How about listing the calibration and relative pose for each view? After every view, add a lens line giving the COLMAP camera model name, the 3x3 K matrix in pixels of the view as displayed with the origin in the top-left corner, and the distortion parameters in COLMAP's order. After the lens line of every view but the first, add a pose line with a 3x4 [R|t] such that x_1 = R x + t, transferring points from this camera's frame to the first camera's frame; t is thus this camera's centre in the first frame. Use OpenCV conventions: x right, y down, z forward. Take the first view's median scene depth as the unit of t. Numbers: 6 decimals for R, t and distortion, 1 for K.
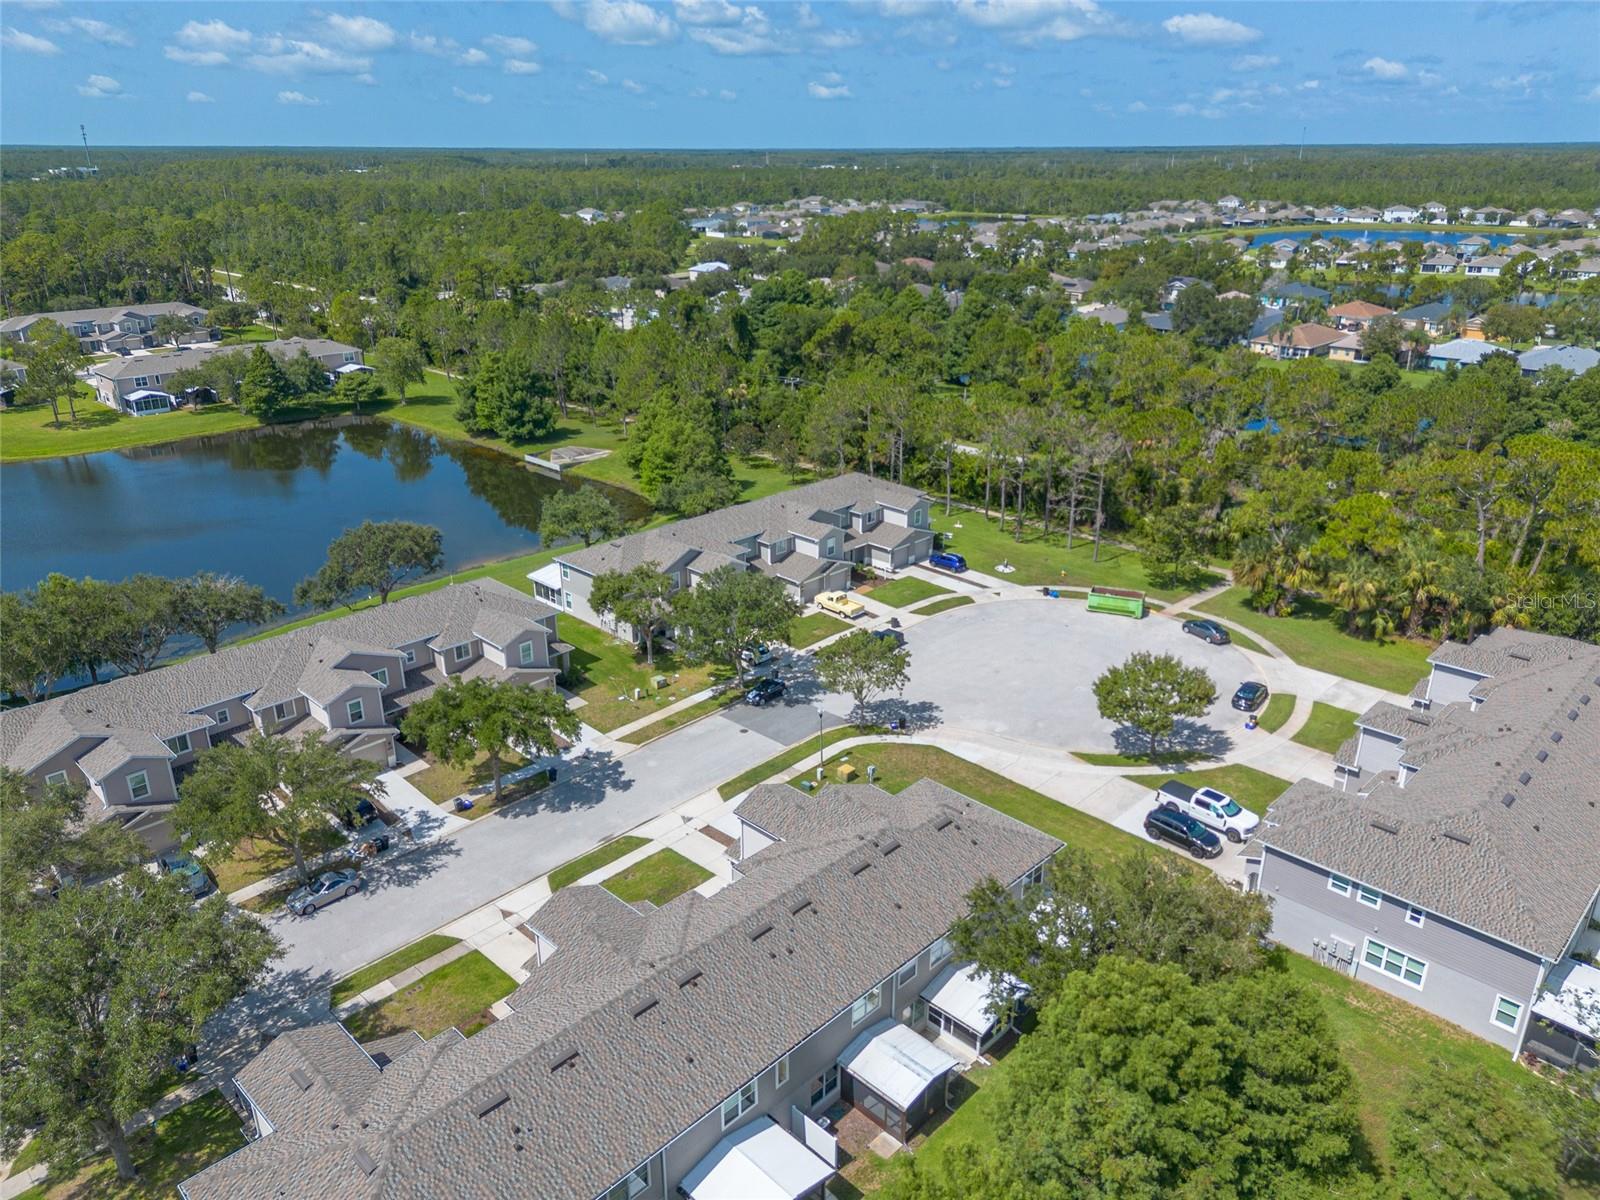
lens RADIAL K [[1128.1, 0, 799.9], [0, 1128.1, 602.6], [0, 0, 1]] dist [0.076349, -0.075496]
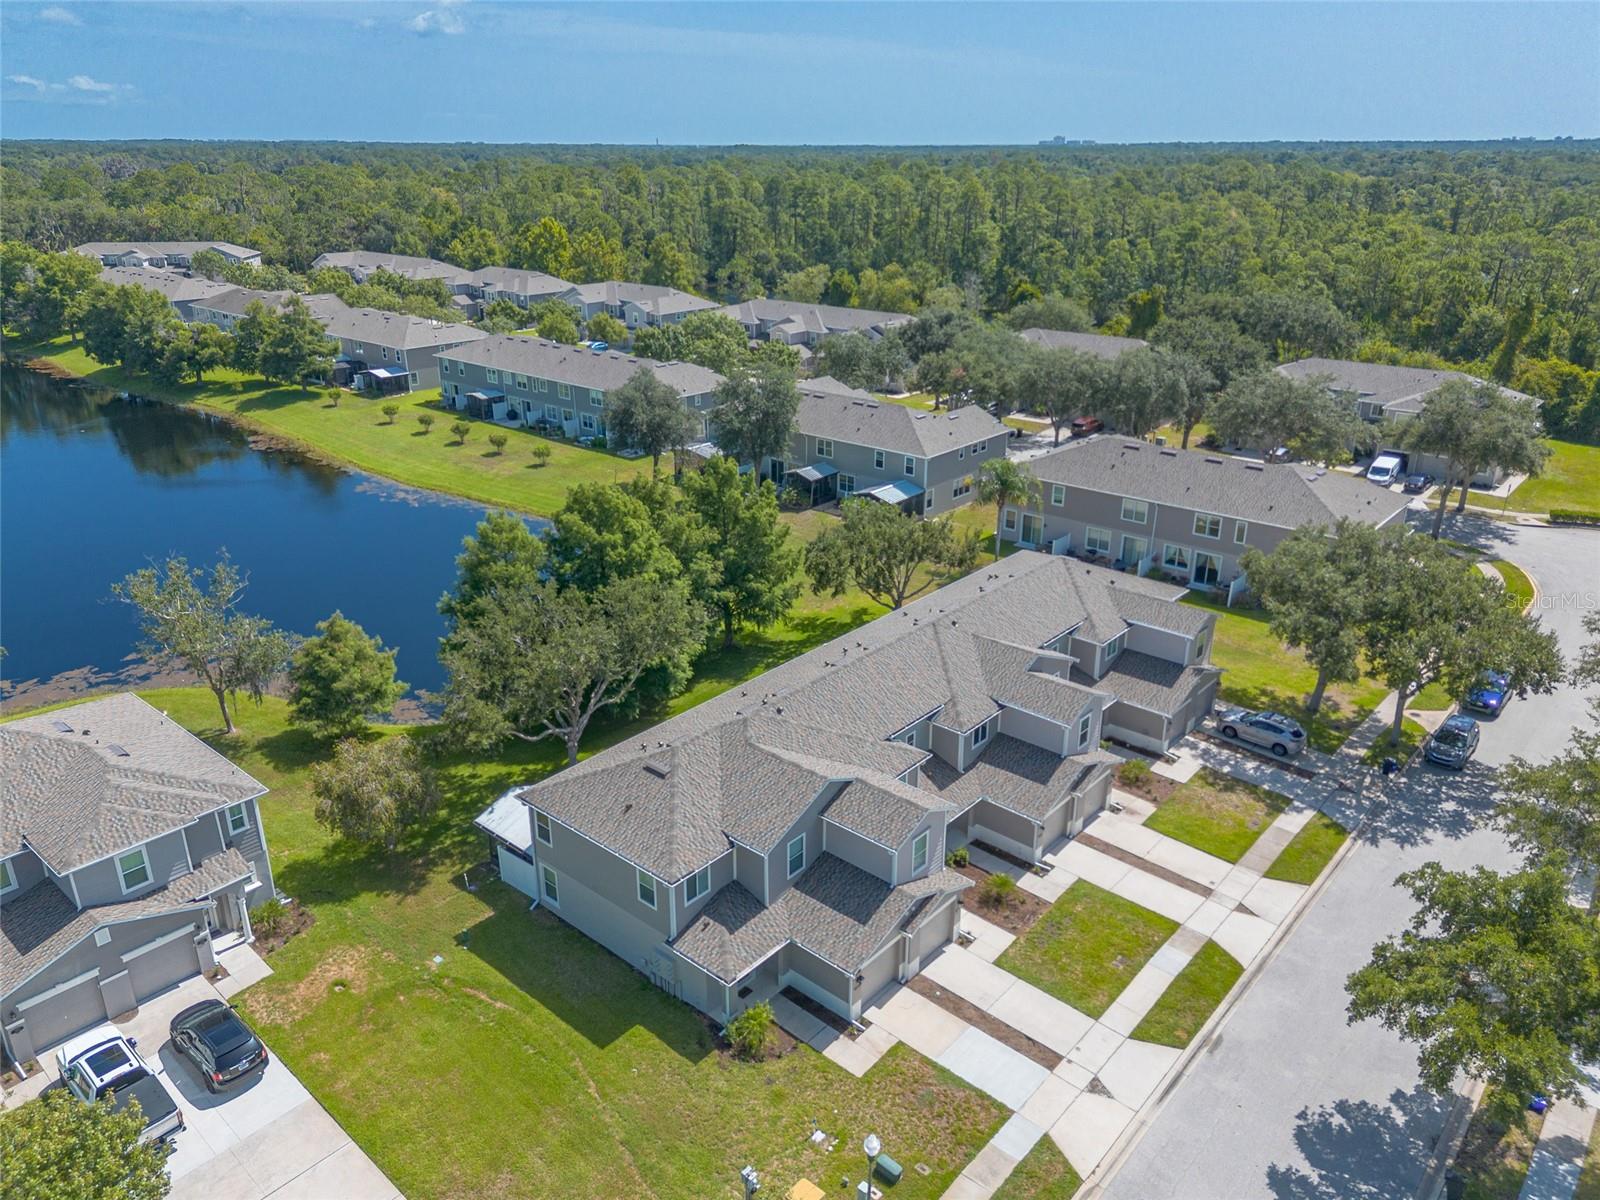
lens RADIAL K [[1128.1, 0, 797.3], [0, 1128.1, 594.9], [0, 0, 1]] dist [0.076349, -0.075496]
pose [[-0.998426, 0.023201, -0.051056, 0.045303], [-0.018284, 0.725993, 0.687459, -0.242771], [0.053016, 0.687311, -0.724426, 0.852433]]
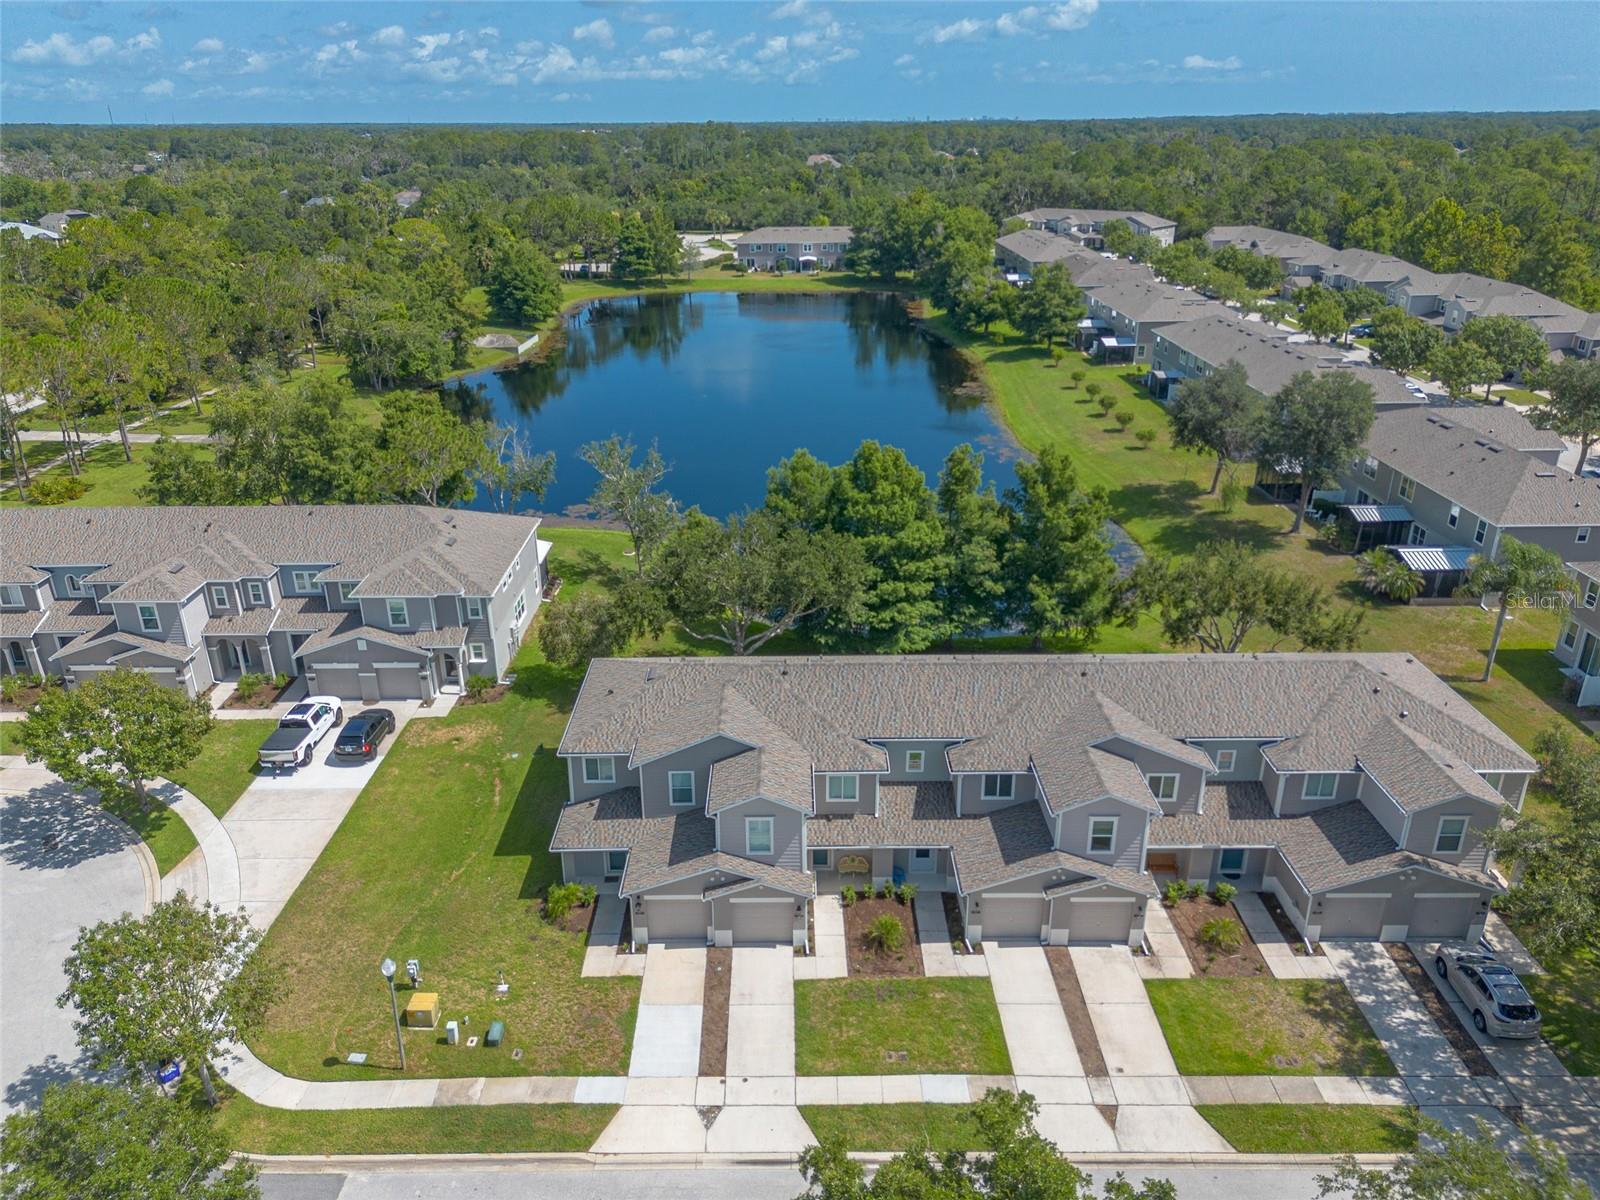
lens RADIAL K [[1128.1, 0, 788.3], [0, 1128.1, 598.8], [0, 0, 1]] dist [0.076349, -0.075496]
pose [[-0.702561, -0.268182, 0.659156, -0.280772], [0.273105, 0.753730, 0.597750, -0.197880], [-0.657131, 0.599974, -0.456300, 0.746442]]
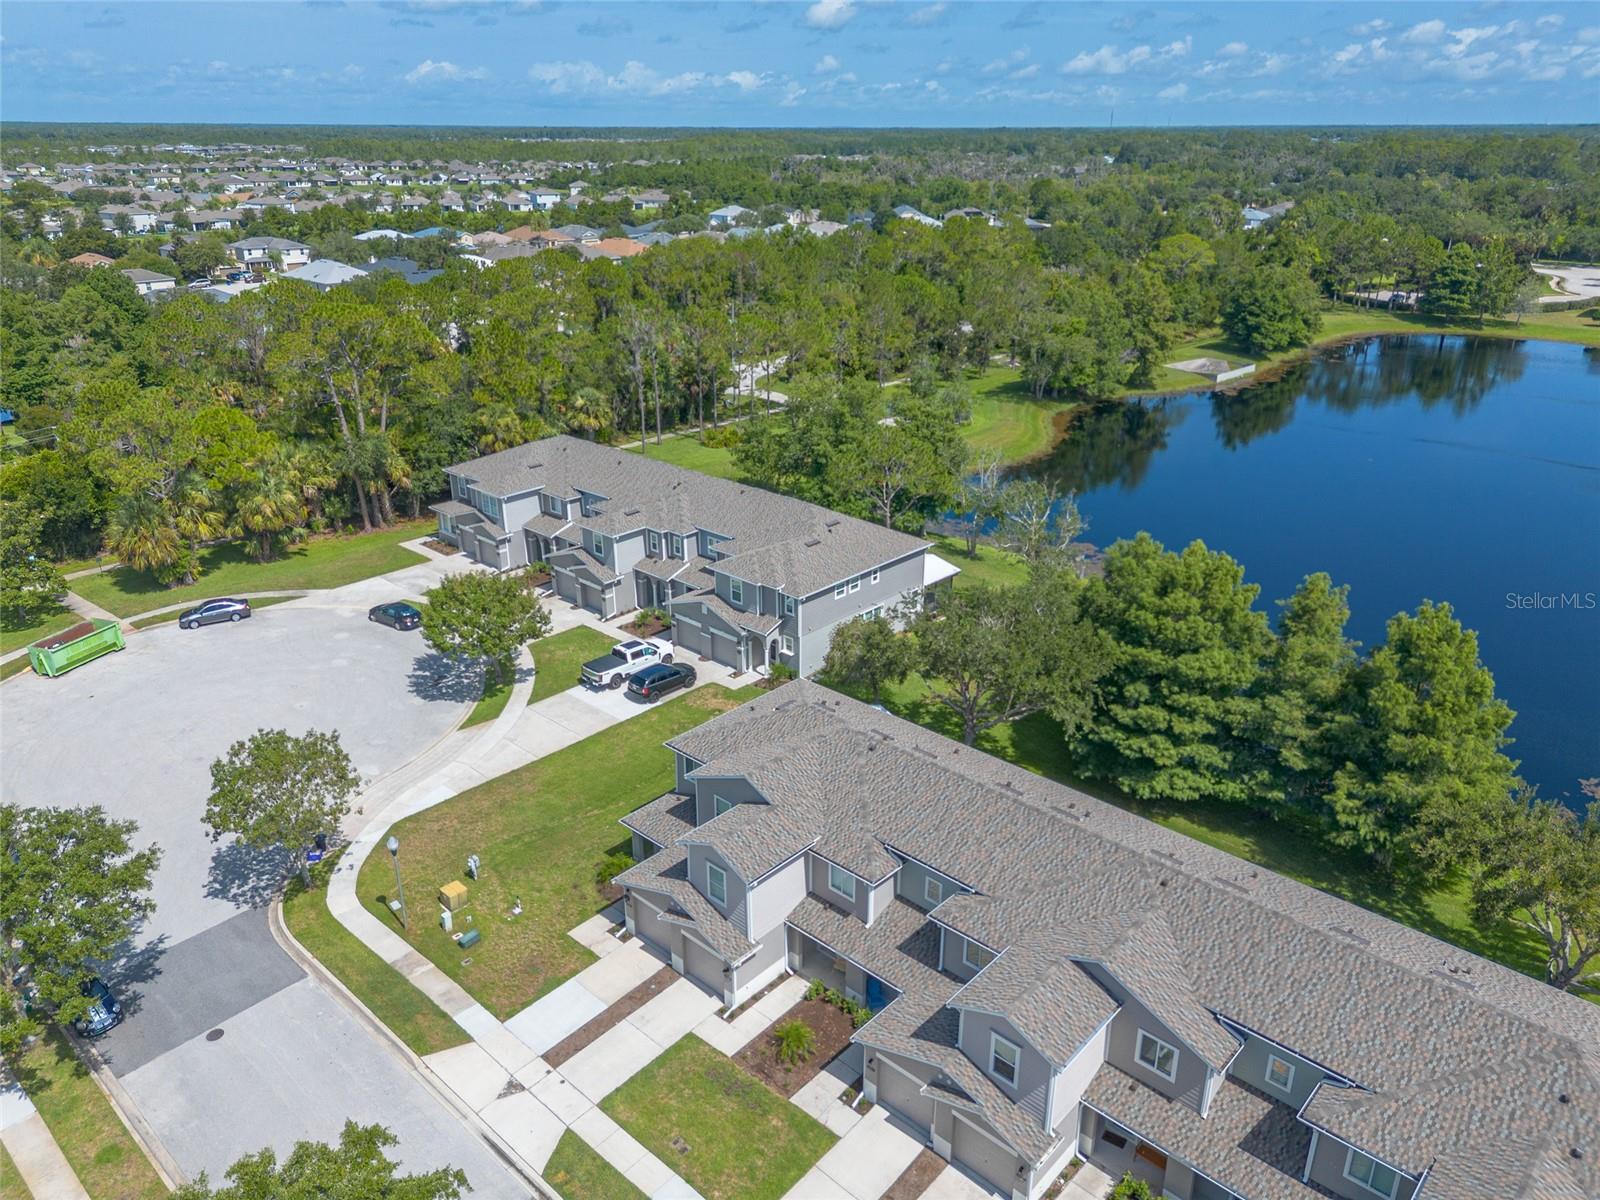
lens RADIAL K [[1128.1, 0, 808.1], [0, 1128.1, 605.4], [0, 0, 1]] dist [0.076349, -0.075496]
pose [[-0.037748, -0.384813, 0.922222, -0.372046], [0.369336, 0.852160, 0.370695, -0.116578], [-0.928529, 0.354603, 0.109957, 0.499193]]
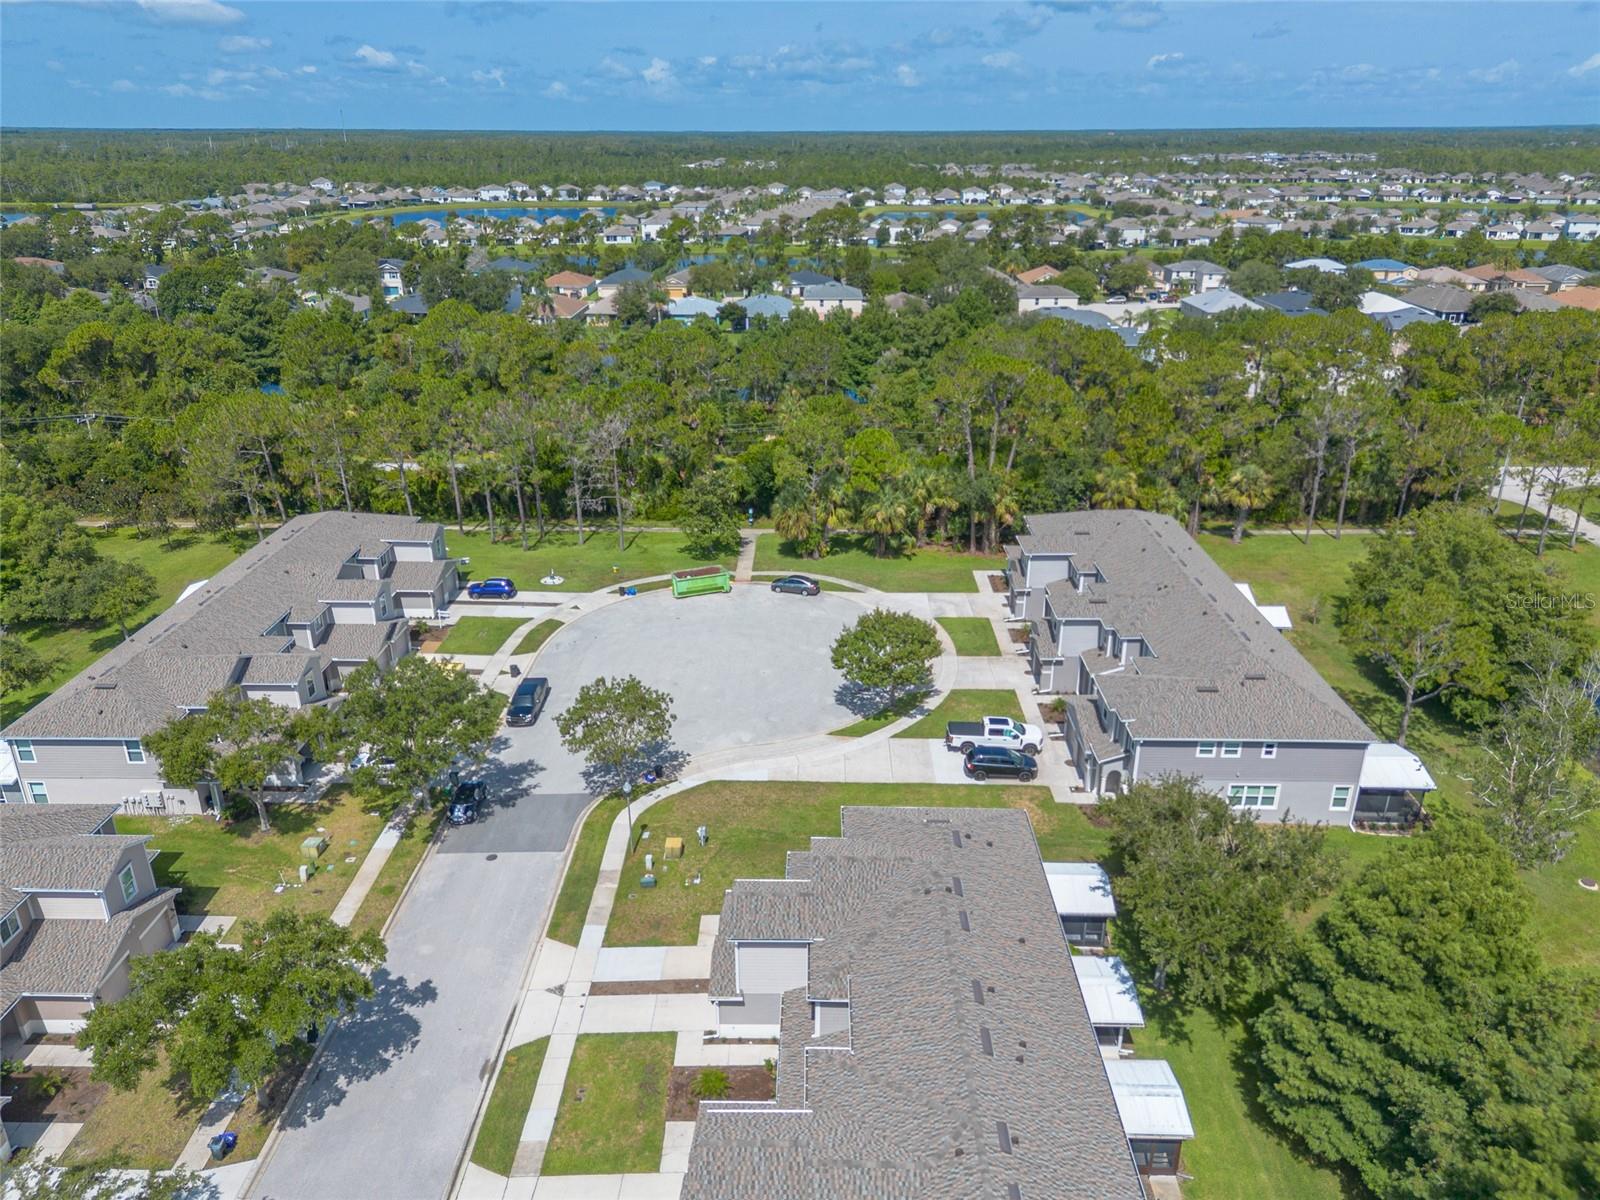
lens RADIAL K [[1128.1, 0, 801.6], [0, 1128.1, 599.9], [0, 0, 1]] dist [0.076349, -0.075496]
pose [[0.724431, -0.261743, 0.637723, -0.273539], [0.255955, 0.961109, 0.103716, -0.062837], [-0.640068, 0.088093, 0.763251, 0.213188]]
